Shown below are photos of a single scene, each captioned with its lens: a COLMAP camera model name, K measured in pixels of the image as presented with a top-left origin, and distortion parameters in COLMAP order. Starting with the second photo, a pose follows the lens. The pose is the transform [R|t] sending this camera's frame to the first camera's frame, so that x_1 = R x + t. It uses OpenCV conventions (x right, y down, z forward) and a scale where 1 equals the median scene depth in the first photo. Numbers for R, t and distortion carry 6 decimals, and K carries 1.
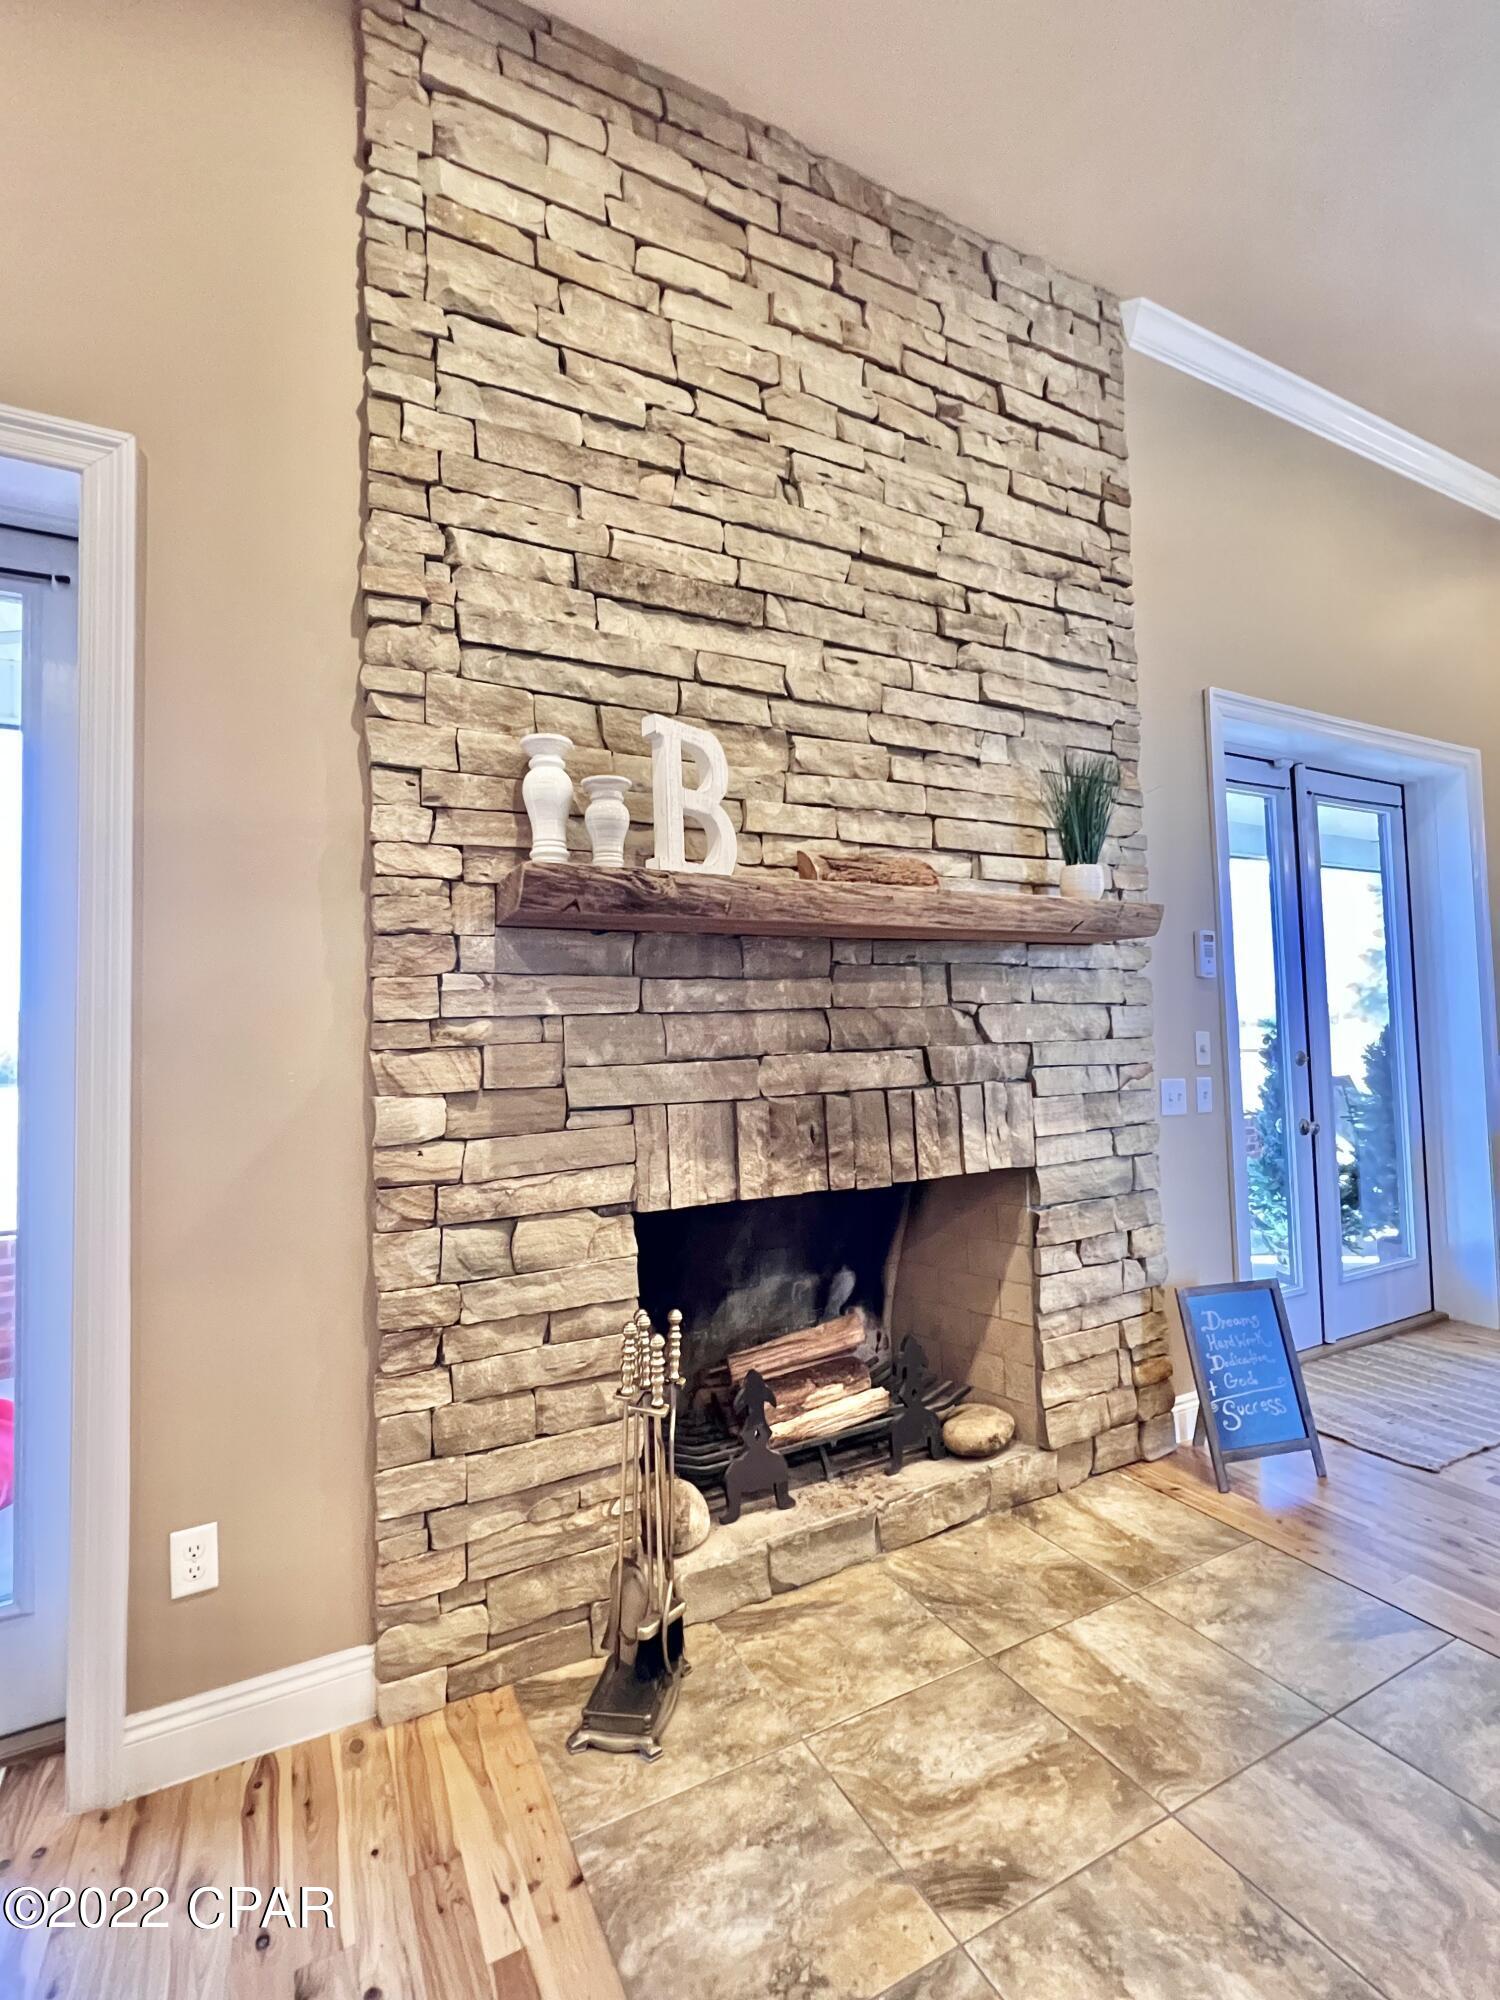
lens RADIAL K [[907.5, 0, 750.0], [0, 907.5, 1000.0], [0, 0, 1]] dist [-0.000424, 0.000157]
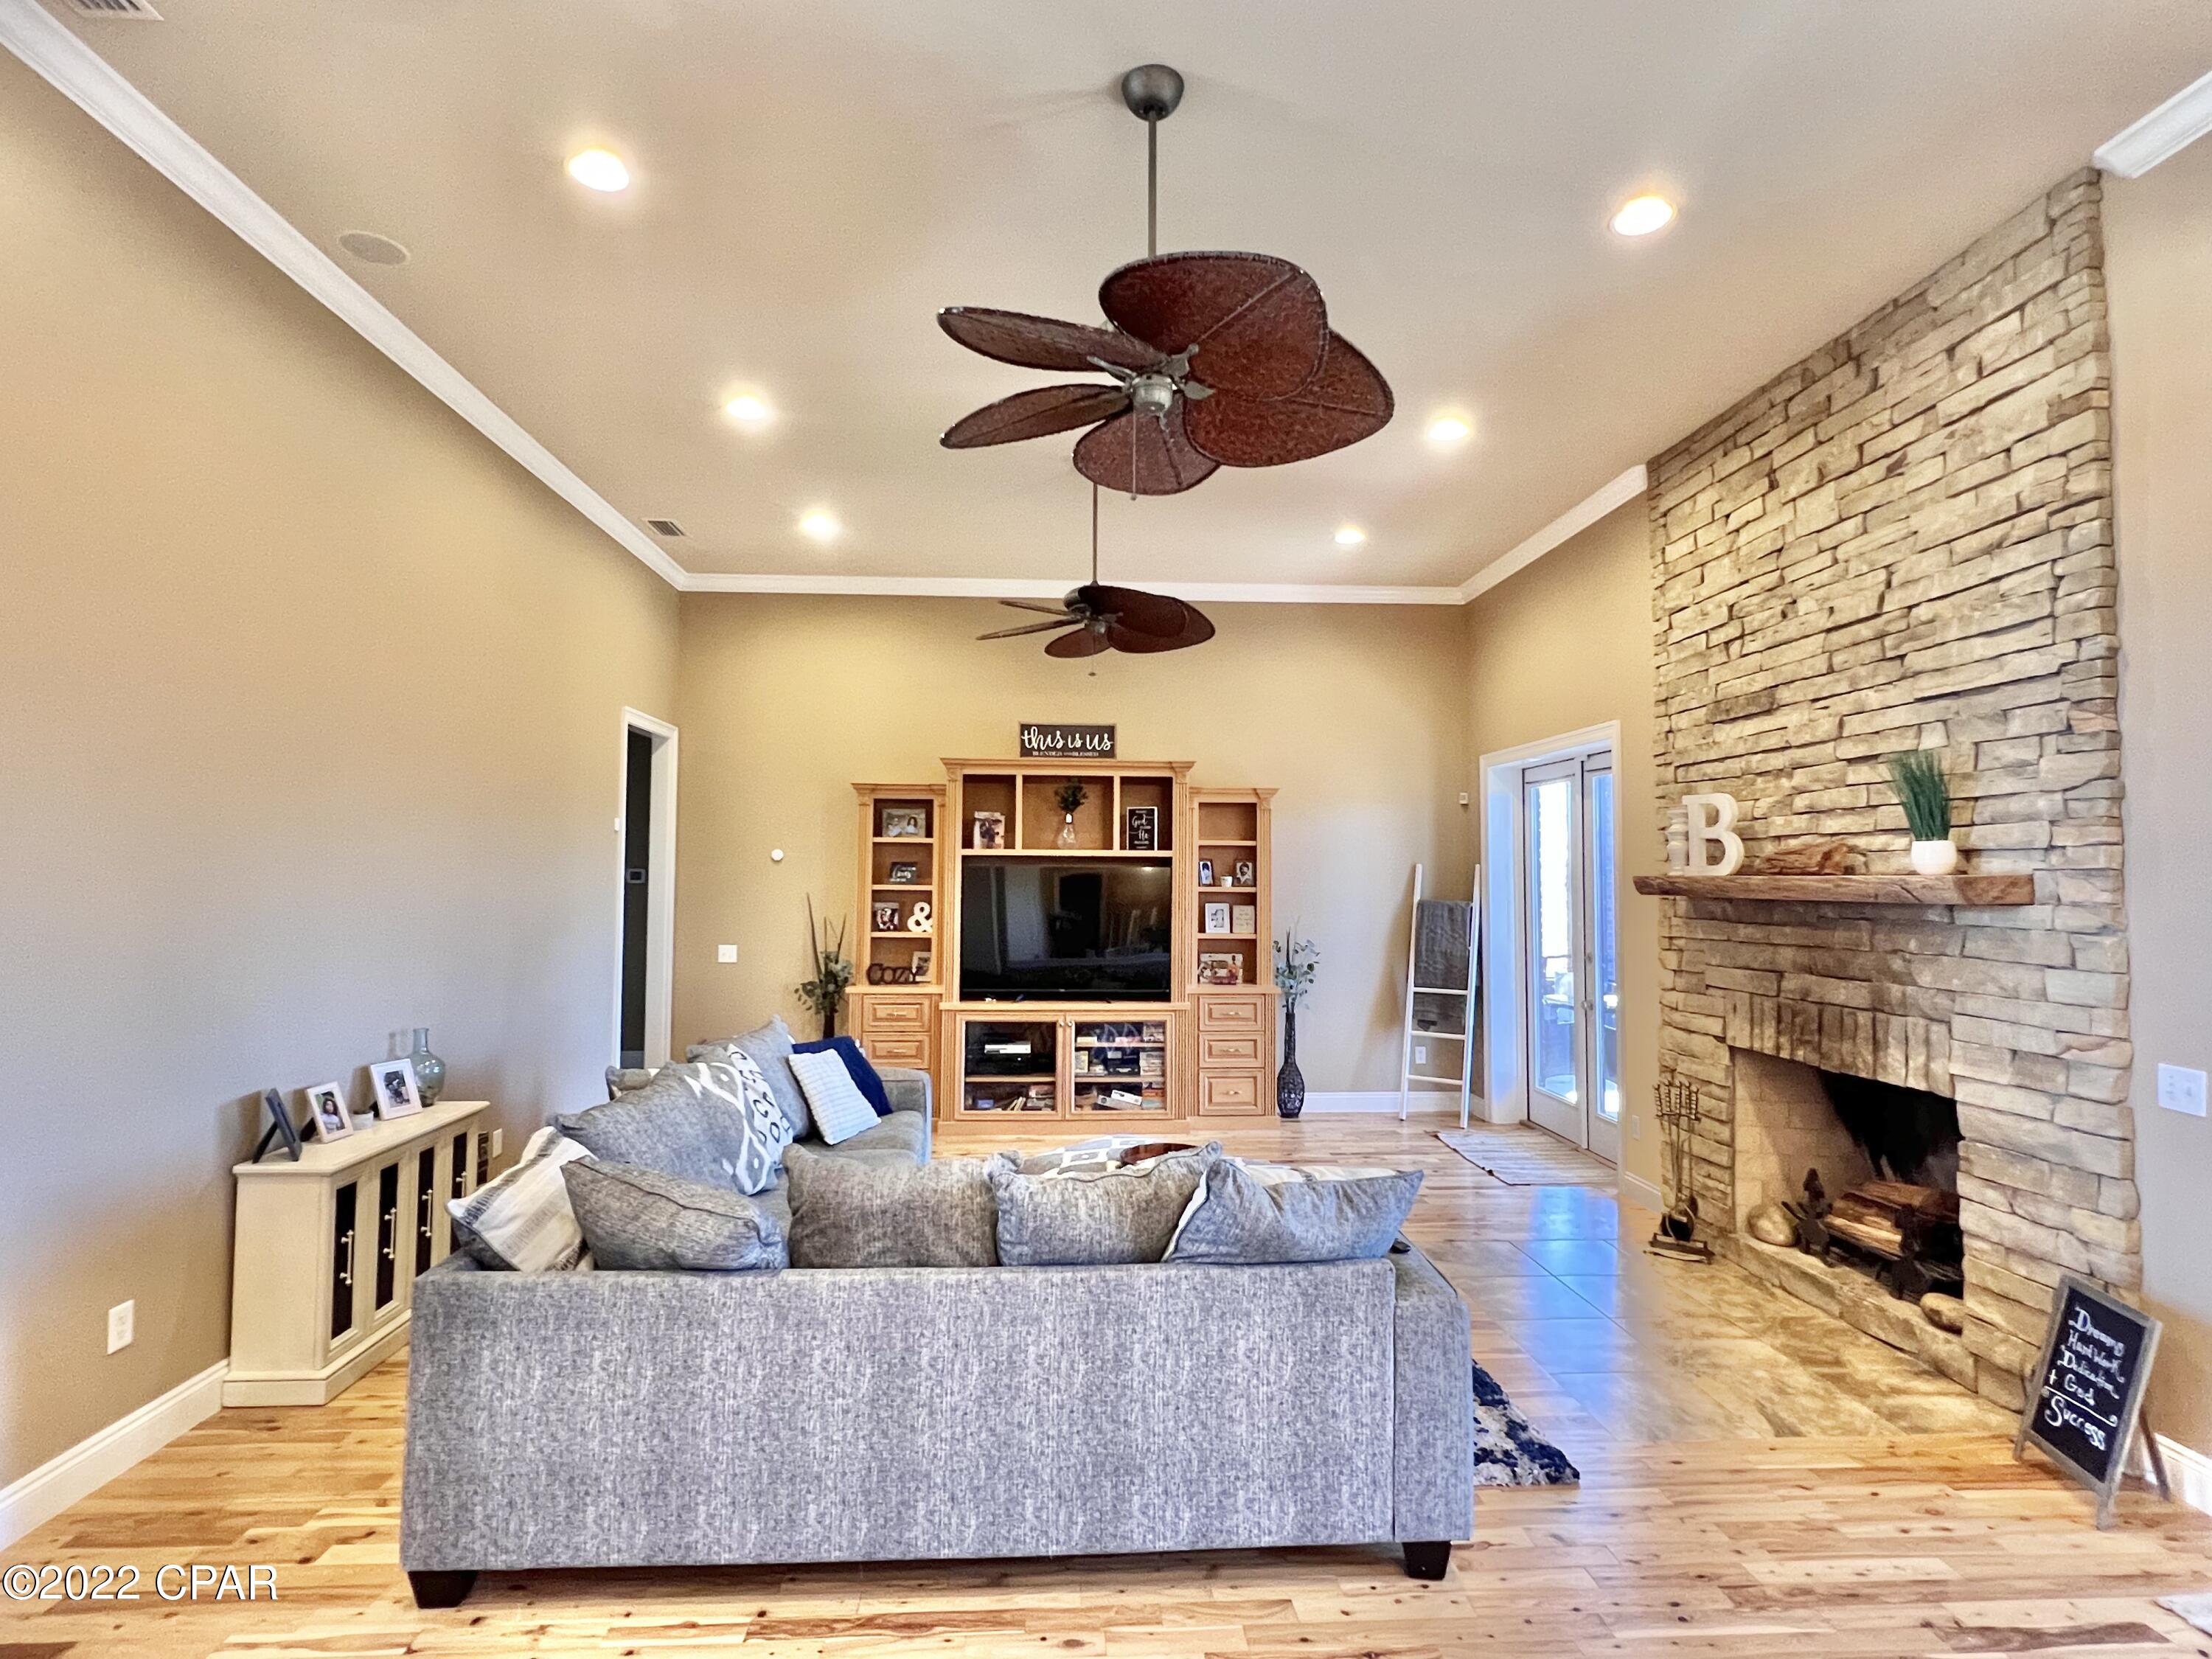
lens RADIAL K [[1106.5, 0, 1106.0], [0, 1106.5, 829.5], [0, 0, 1]] dist [-0.000959, 0.000139]
pose [[-0.401999, -0.012122, -0.915560, 2.207625], [0.051068, 0.998059, -0.035637, -0.176510], [0.914215, -0.061081, -0.400600, 0.653105]]
